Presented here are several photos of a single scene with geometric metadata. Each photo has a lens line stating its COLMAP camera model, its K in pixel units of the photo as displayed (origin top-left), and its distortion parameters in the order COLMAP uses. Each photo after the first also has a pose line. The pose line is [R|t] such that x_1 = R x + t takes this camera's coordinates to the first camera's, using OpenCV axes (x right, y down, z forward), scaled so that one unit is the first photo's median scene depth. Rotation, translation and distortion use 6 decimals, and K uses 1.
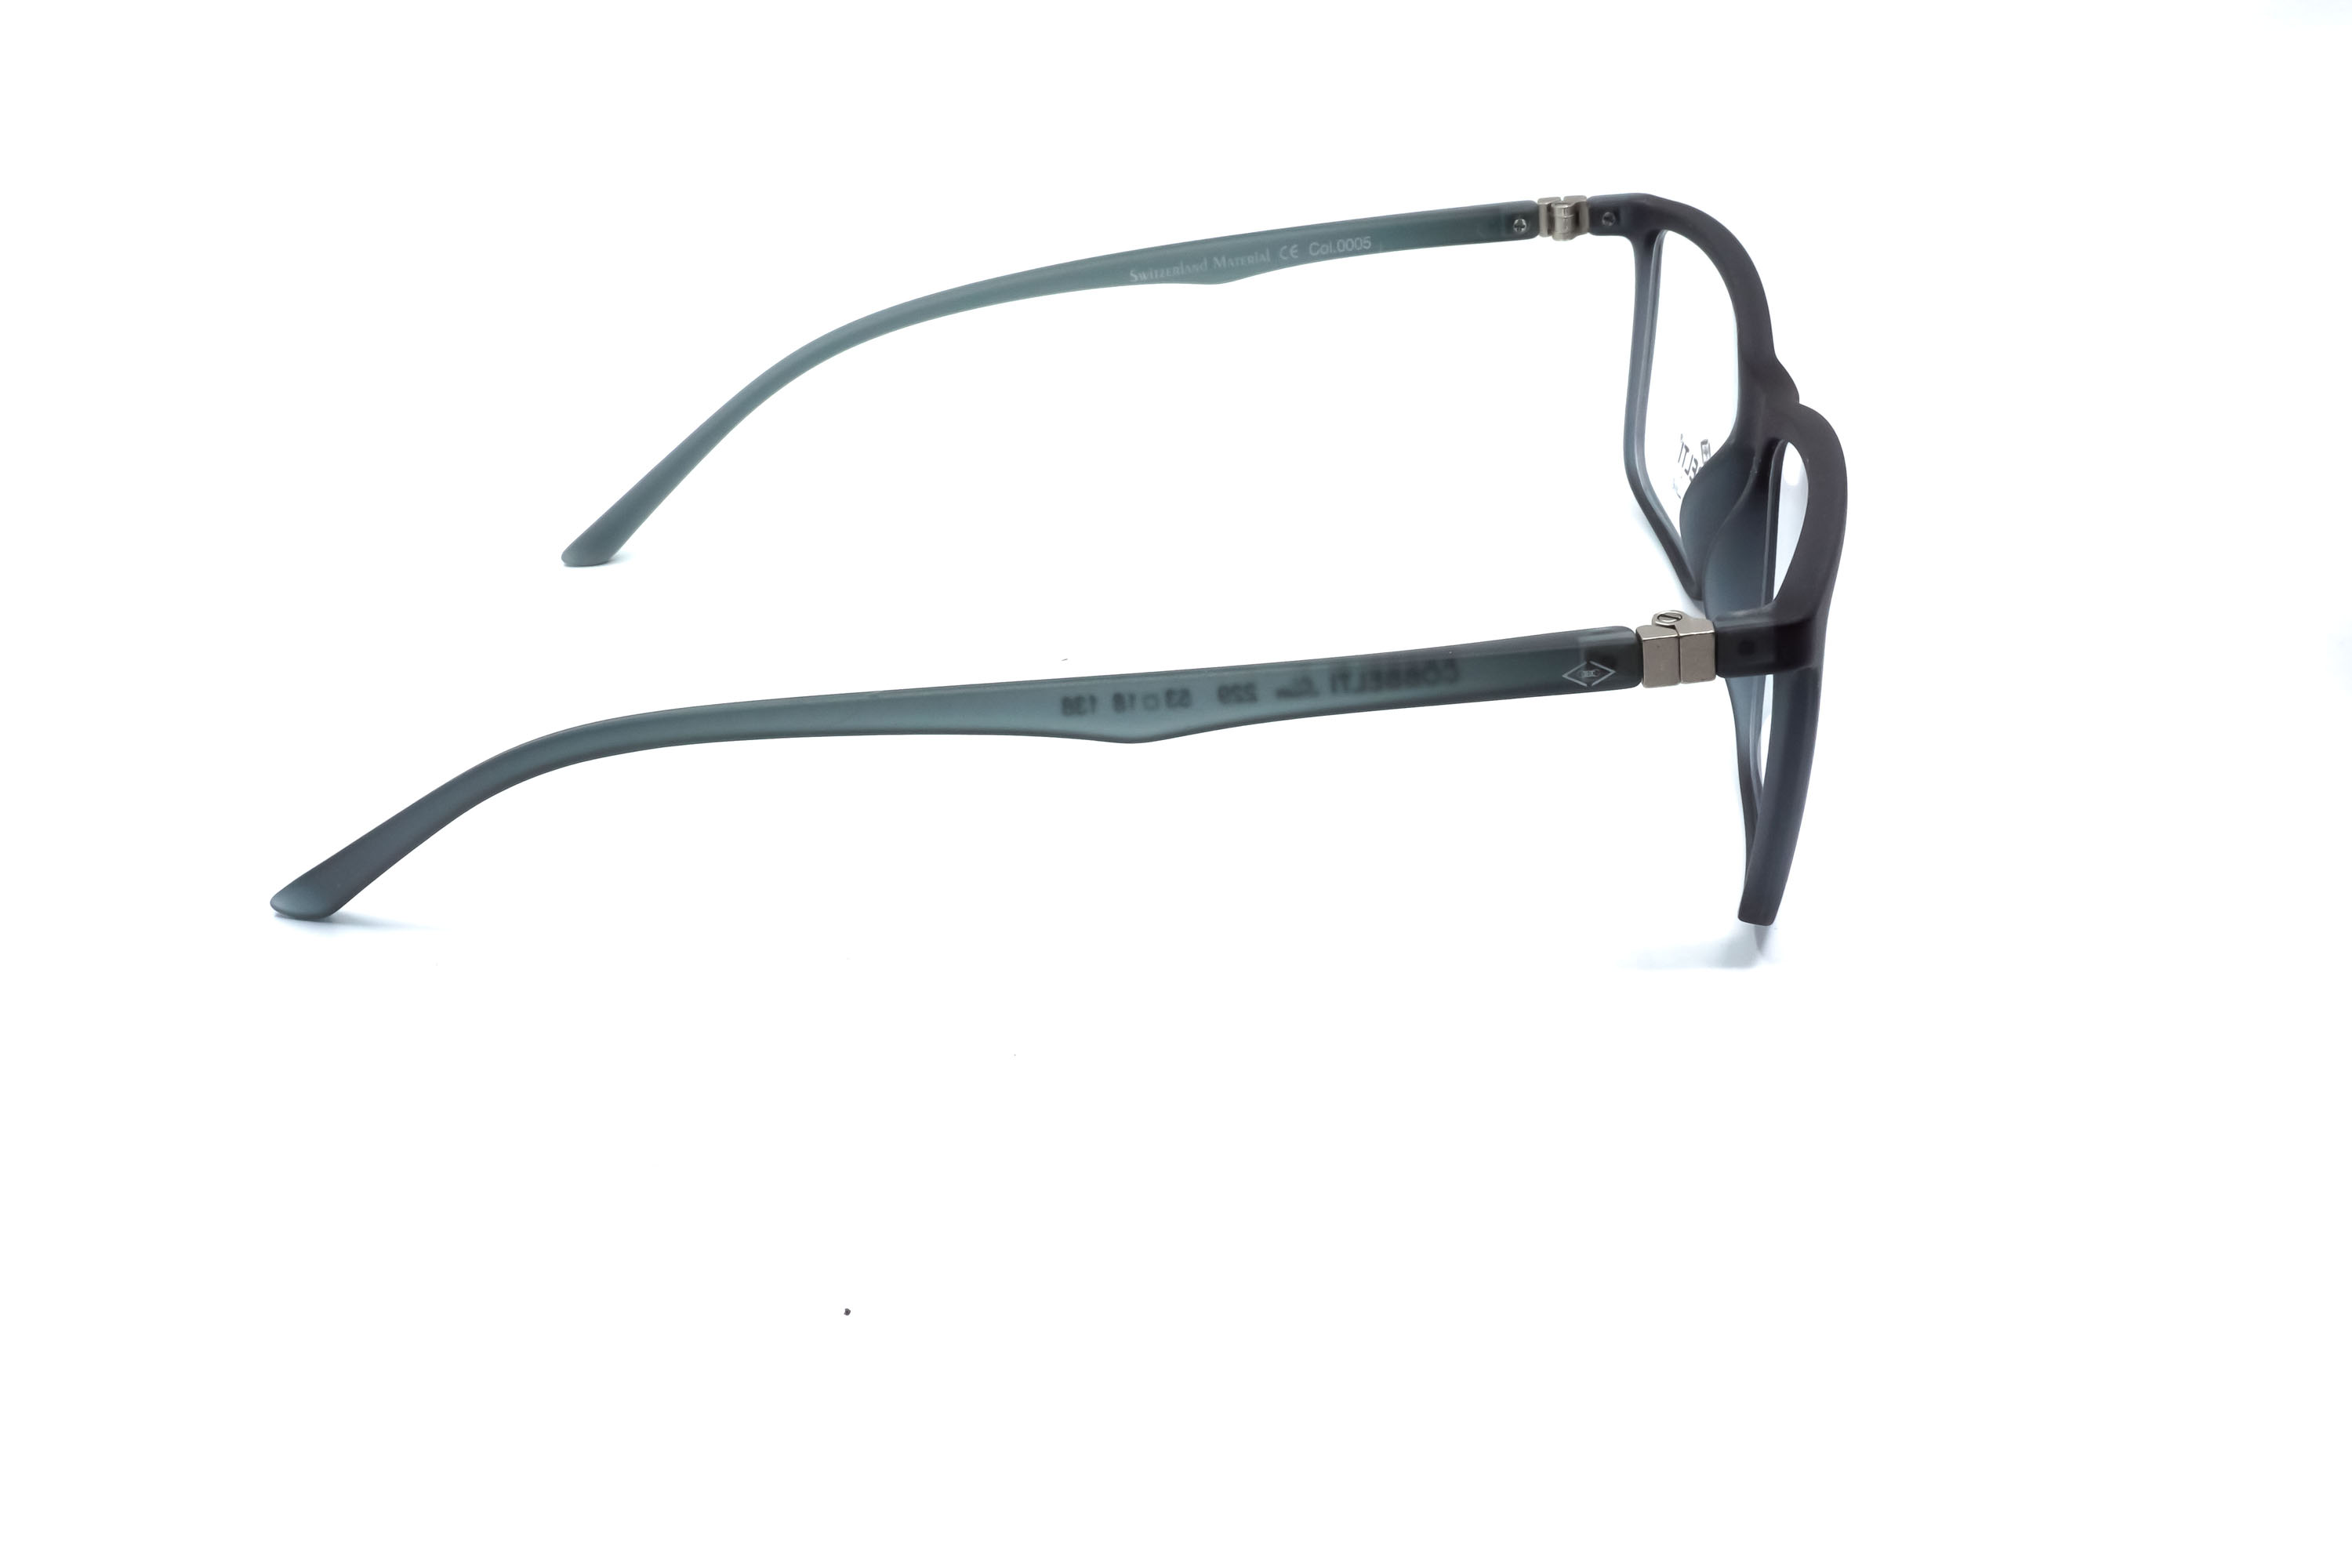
lens RADIAL K [[2596.1, 0, 1173.8], [0, 2596.1, 770.8], [0, 0, 1]] dist [0.053983, 0.000000]
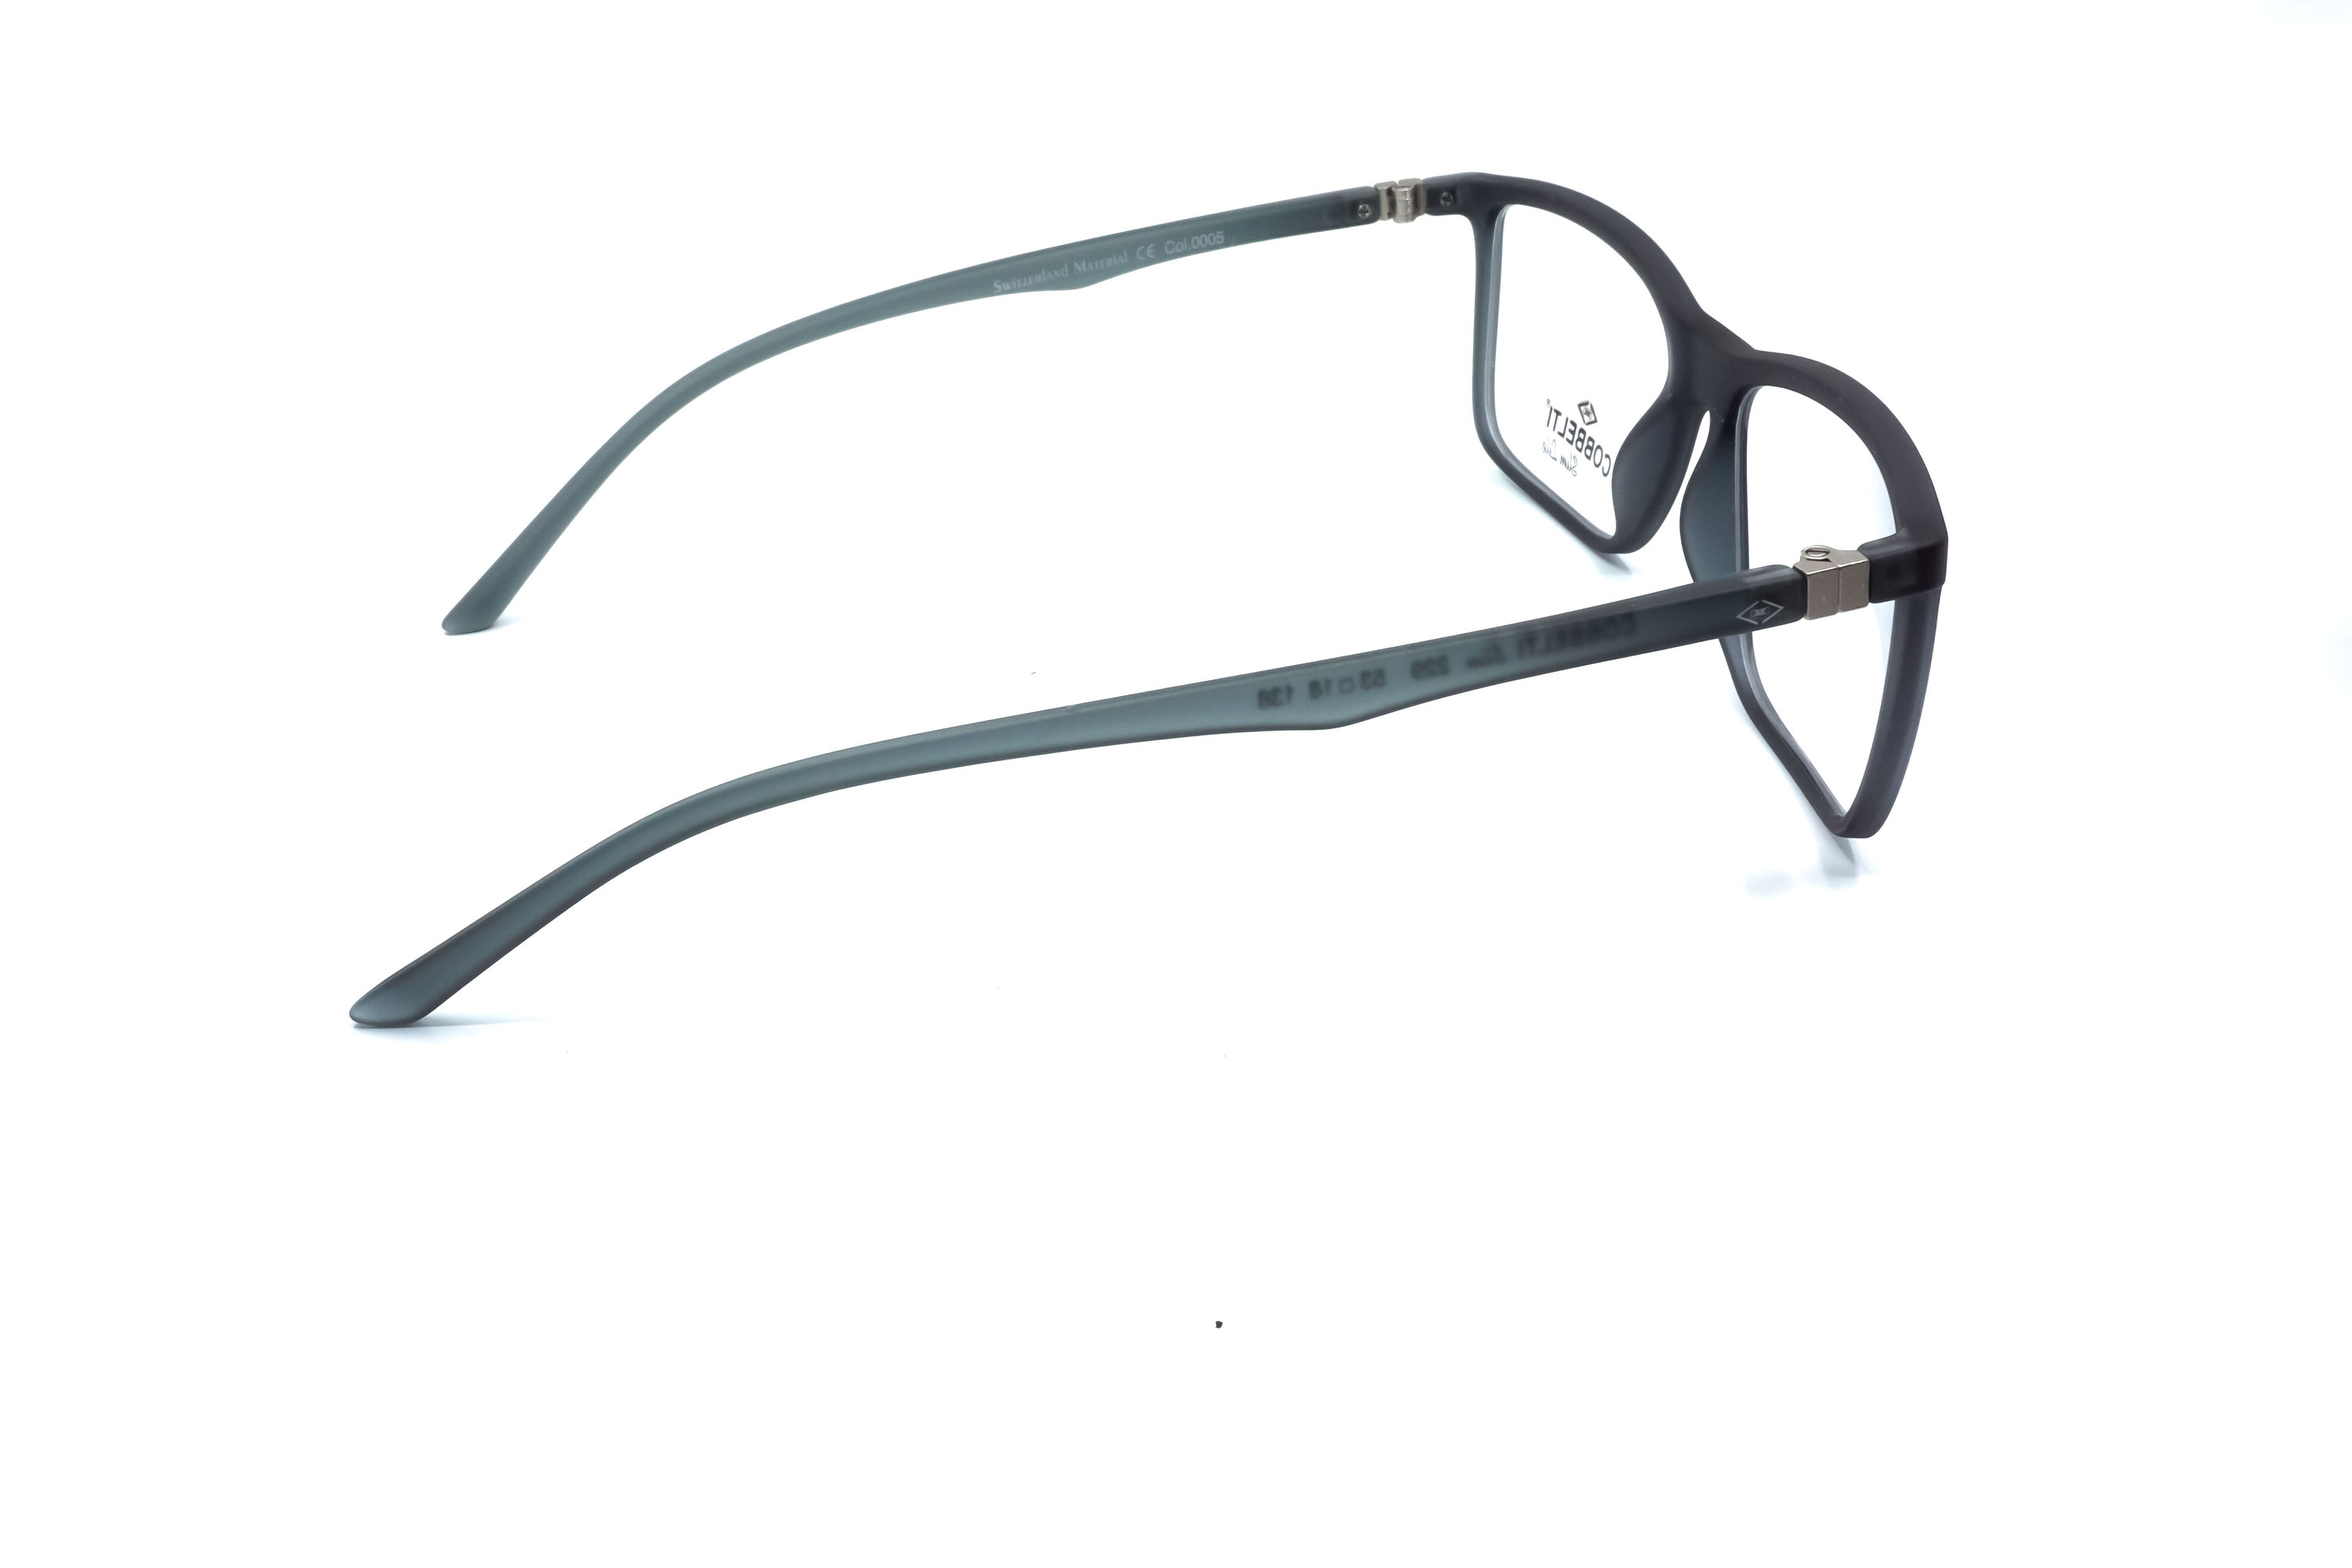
lens RADIAL K [[2596.1, 0, 1169.3], [0, 2596.1, 777.9], [0, 0, 1]] dist [0.053983, 0.000000]
pose [[0.966752, -0.114839, 0.228480, -0.223164], [0.116188, 0.993198, 0.007586, -0.004788], [-0.227797, 0.019213, 0.973519, 0.027029]]
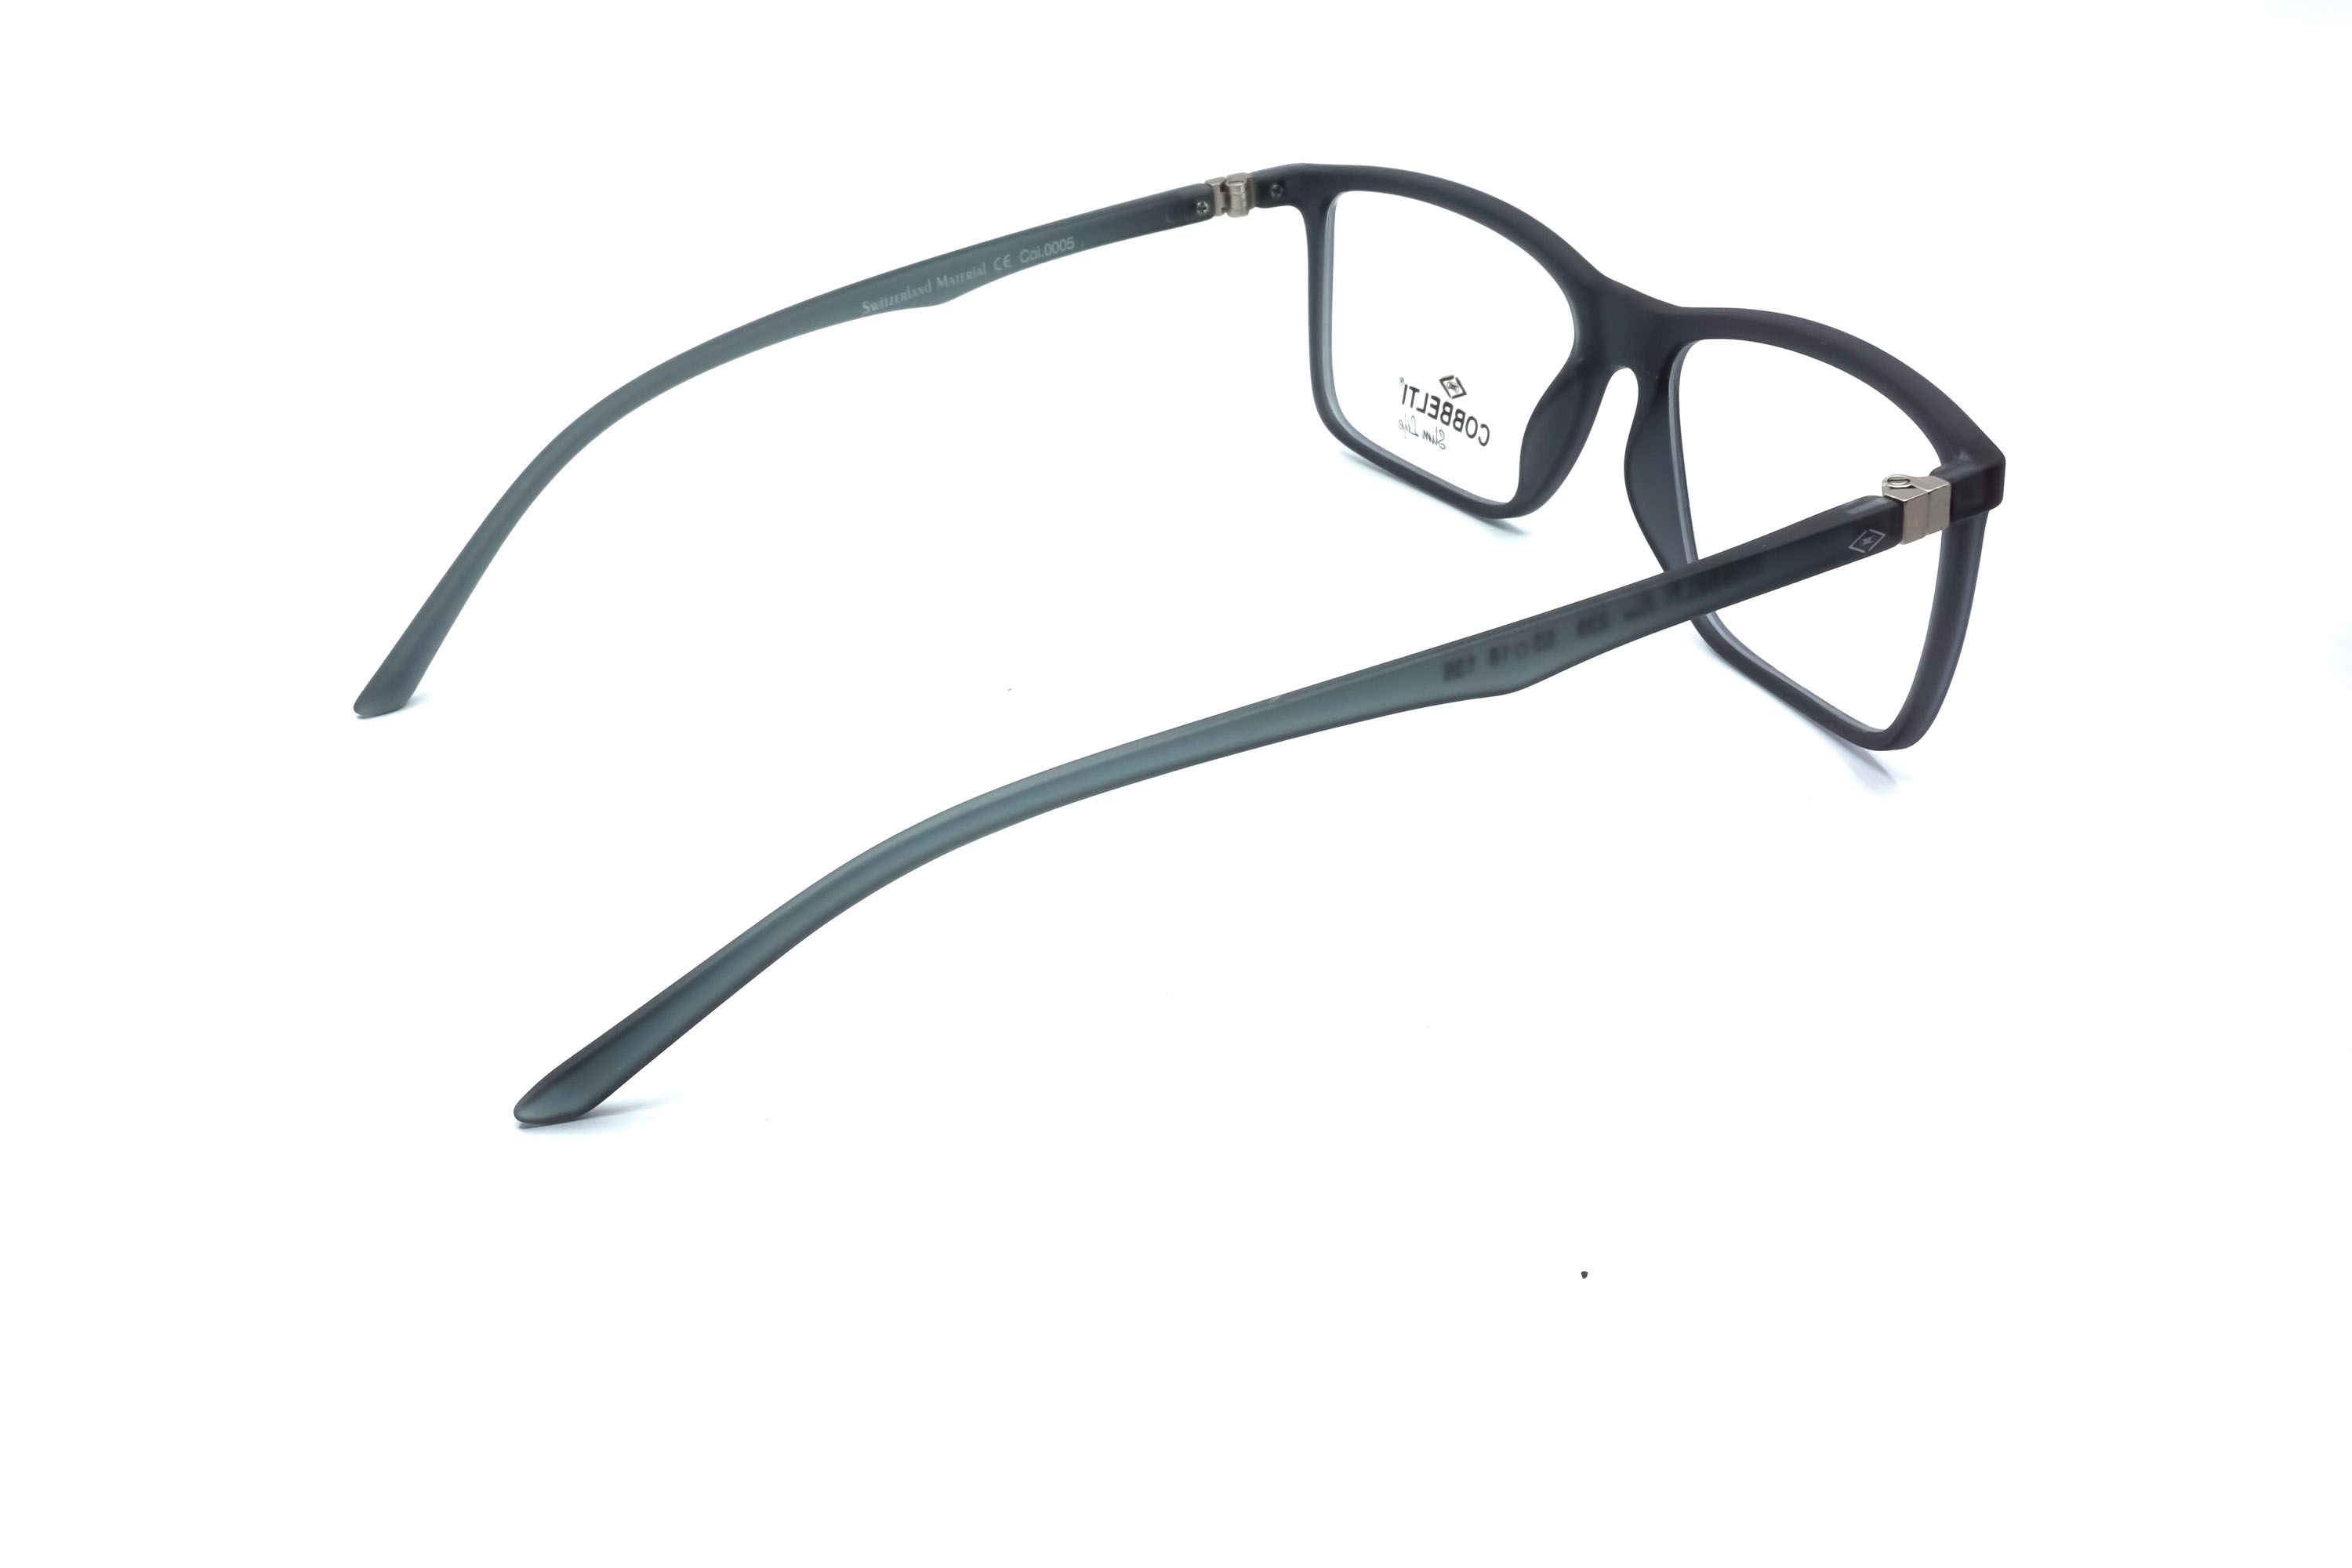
lens RADIAL K [[2596.1, 0, 1174.1], [0, 2596.1, 789.7], [0, 0, 1]] dist [0.053983, 0.000000]
pose [[0.867242, -0.223159, 0.445074, -0.432825], [0.227654, 0.972741, 0.044138, -0.035616], [-0.442792, 0.063044, 0.894405, 0.103269]]
